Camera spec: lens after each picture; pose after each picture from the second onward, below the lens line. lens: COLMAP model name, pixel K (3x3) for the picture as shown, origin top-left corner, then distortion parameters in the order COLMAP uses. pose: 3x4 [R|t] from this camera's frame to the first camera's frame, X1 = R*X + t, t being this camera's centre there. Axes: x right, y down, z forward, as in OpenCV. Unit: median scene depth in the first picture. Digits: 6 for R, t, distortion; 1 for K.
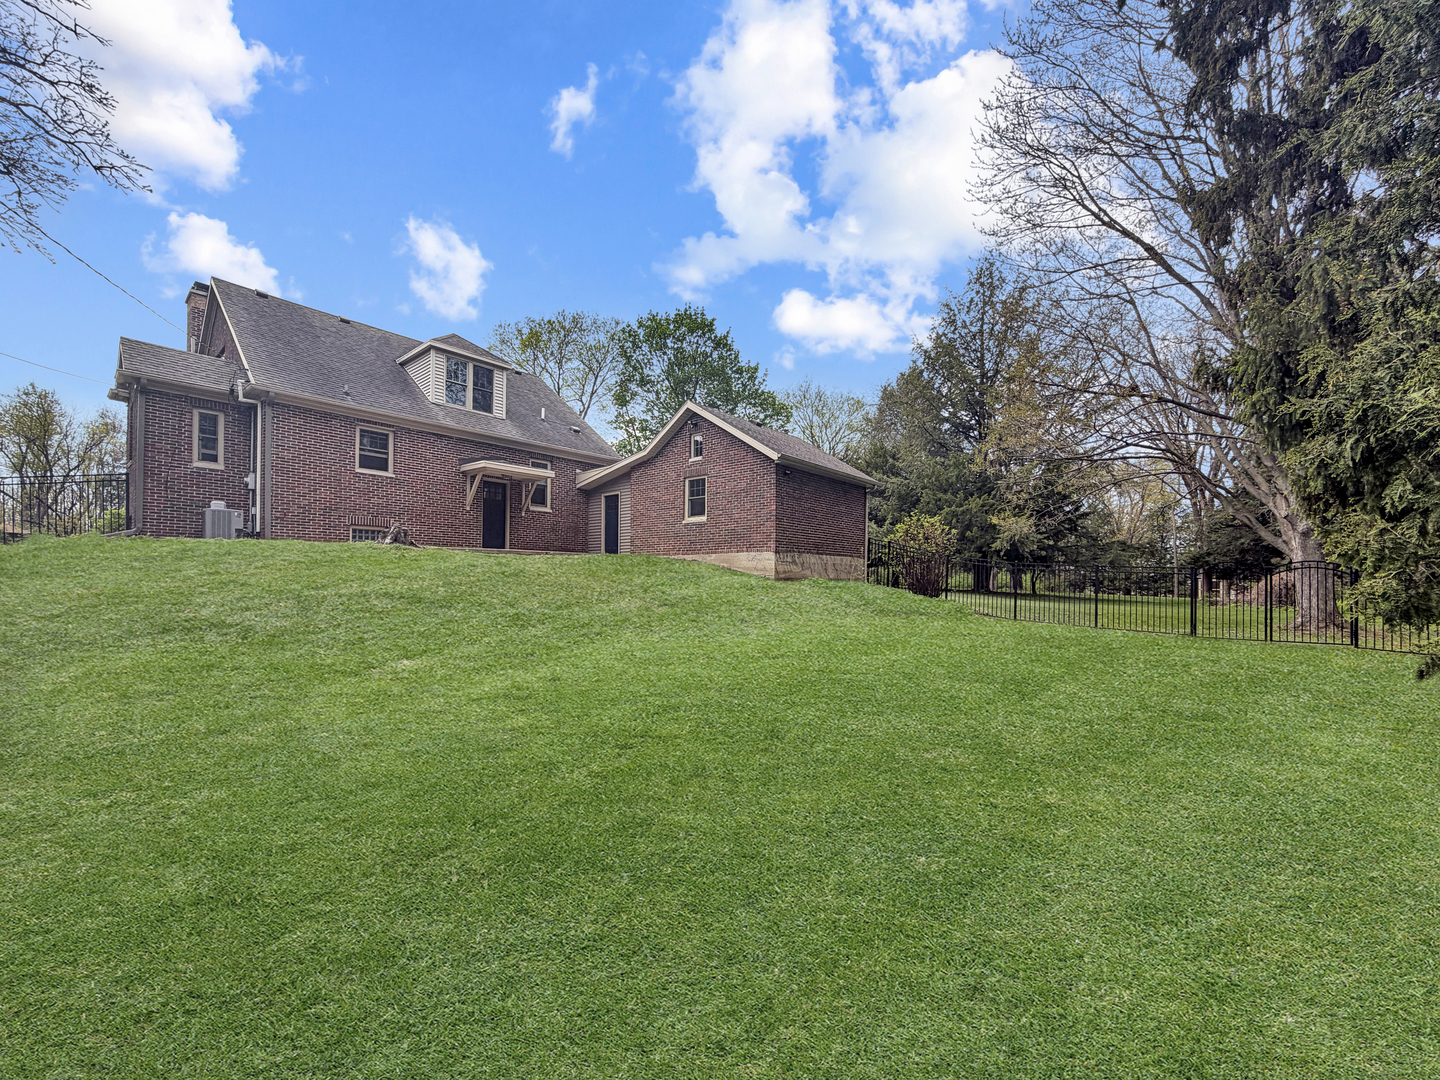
lens RADIAL K [[583.1, 0, 720.0], [0, 583.1, 540.0], [0, 0, 1]] dist [0.000359, -0.000063]
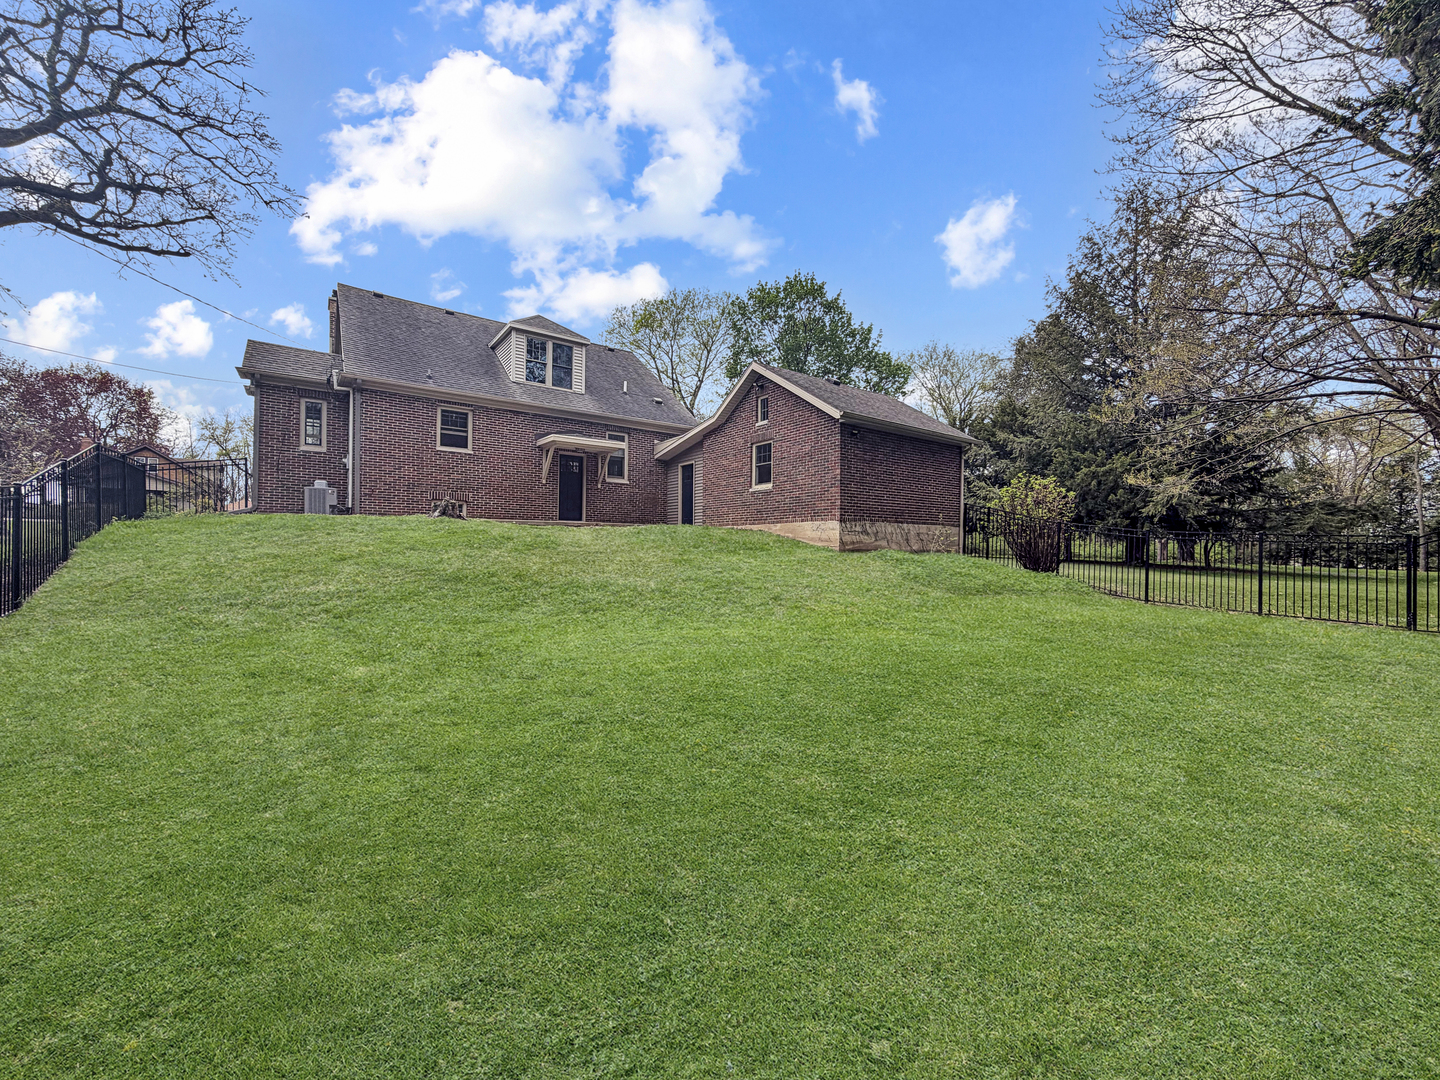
lens RADIAL K [[574.3, 0, 719.7], [0, 574.3, 512.7], [0, 0, 1]] dist [0.001024, -0.000295]
pose [[0.974945, -0.014246, -0.221990, 0.081009], [0.015162, 0.999882, 0.002421, 0.002390], [0.221929, -0.005726, 0.975046, 0.066092]]
